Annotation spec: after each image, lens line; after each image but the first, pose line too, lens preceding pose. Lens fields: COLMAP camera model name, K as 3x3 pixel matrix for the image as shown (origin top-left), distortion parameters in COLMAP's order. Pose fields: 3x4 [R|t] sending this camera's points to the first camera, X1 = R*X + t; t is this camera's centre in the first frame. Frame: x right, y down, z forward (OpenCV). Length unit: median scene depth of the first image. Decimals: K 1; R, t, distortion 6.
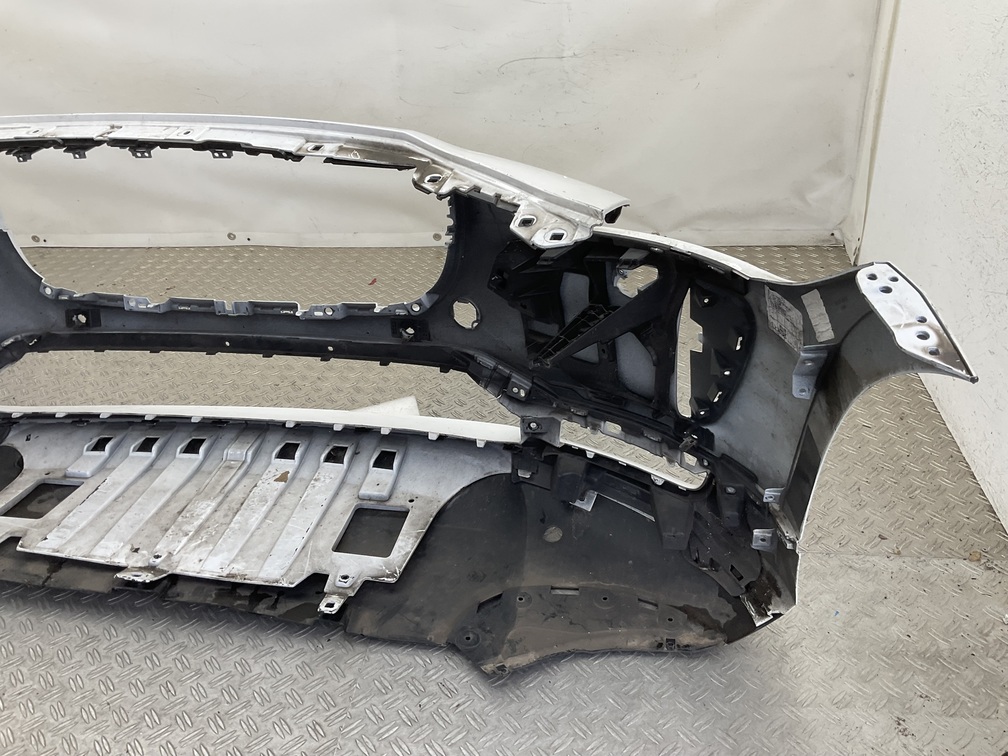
lens RADIAL K [[840.5, 0, 500.4], [0, 840.5, 376.8], [0, 0, 1]] dist [0.097308, -0.198905]
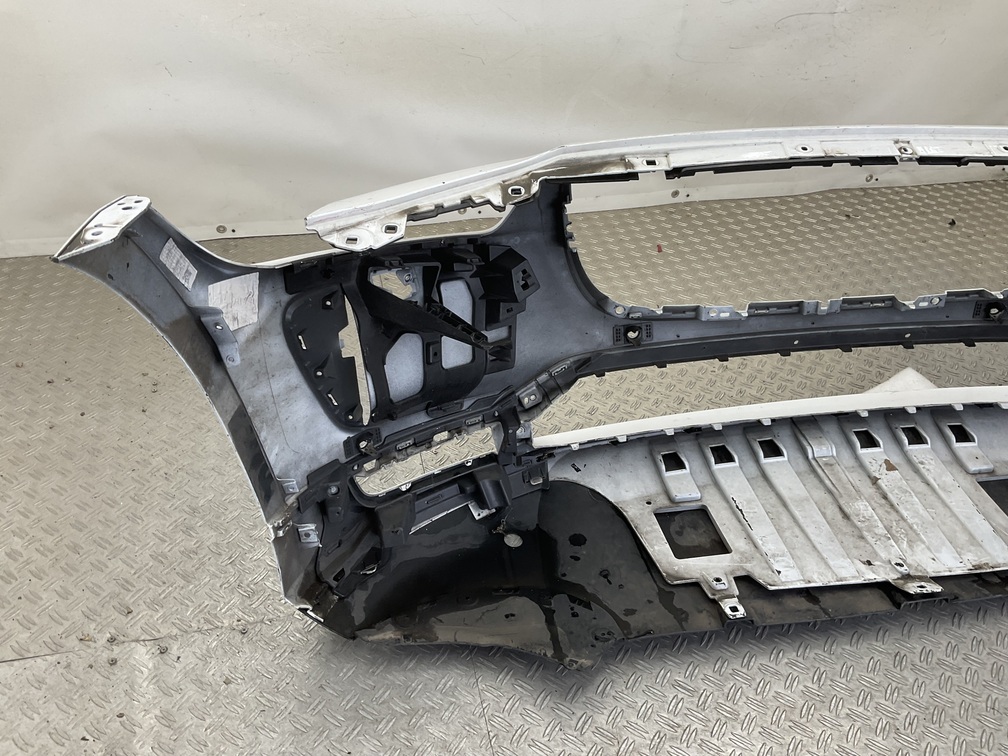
lens RADIAL K [[840.5, 0, 500.4], [0, 840.5, 376.8], [0, 0, 1]] dist [0.097308, -0.198905]
pose [[0.938344, -0.140634, 0.315805, -0.949108], [0.105349, 0.986390, 0.126238, -0.158055], [-0.329260, -0.085185, 0.940389, 0.181251]]
